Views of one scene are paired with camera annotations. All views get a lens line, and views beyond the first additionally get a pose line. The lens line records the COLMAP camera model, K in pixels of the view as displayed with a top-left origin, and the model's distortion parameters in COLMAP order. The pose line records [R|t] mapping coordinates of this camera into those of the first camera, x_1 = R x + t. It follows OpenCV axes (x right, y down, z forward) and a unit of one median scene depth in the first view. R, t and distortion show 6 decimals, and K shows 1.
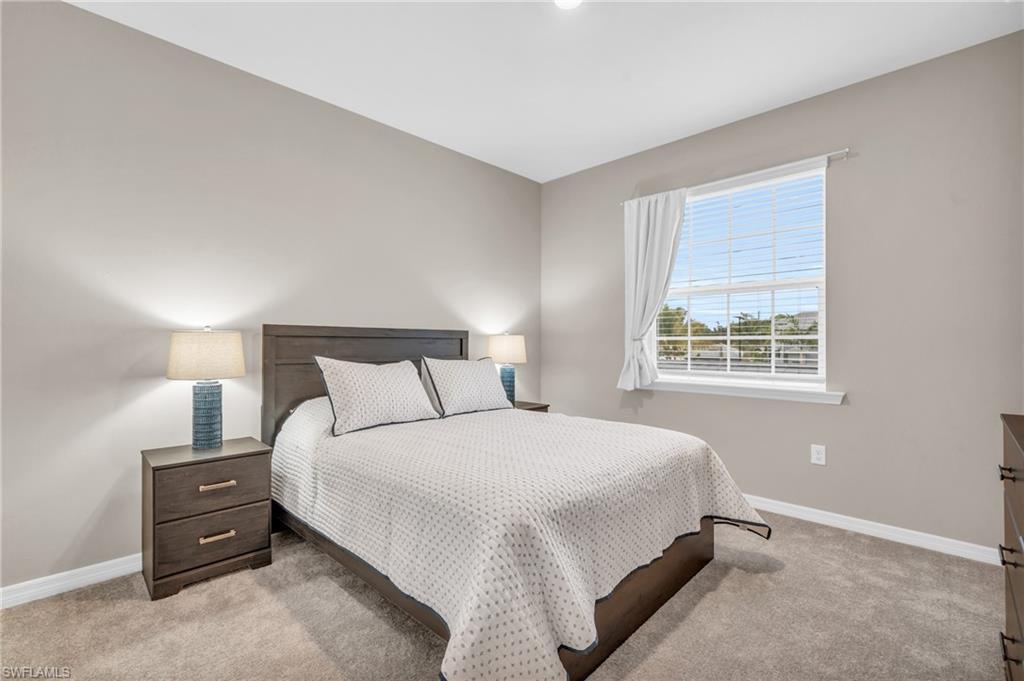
lens RADIAL K [[464.5, 0, 514.3], [0, 464.5, 336.3], [0, 0, 1]] dist [-0.012726, -0.000453]
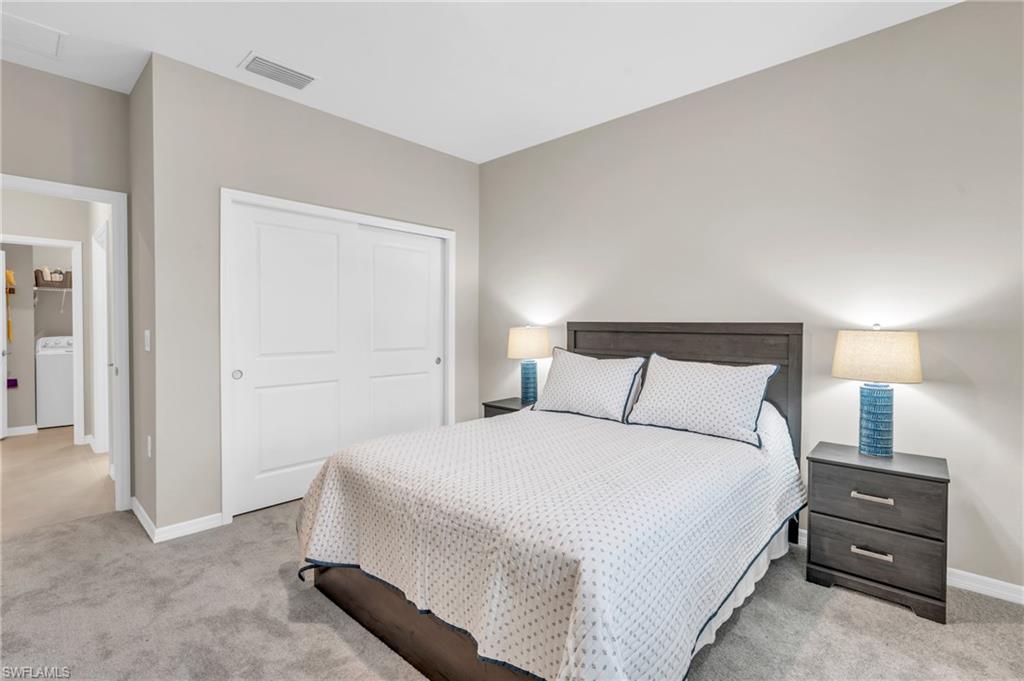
lens RADIAL K [[464.5, 0, 514.8], [0, 464.5, 338.4], [0, 0, 1]] dist [-0.012726, -0.000453]
pose [[0.043097, 0.013412, -0.998981, 0.235096], [-0.010043, 0.999865, 0.012991, 0.001850], [0.999020, 0.009473, 0.043226, 0.245608]]
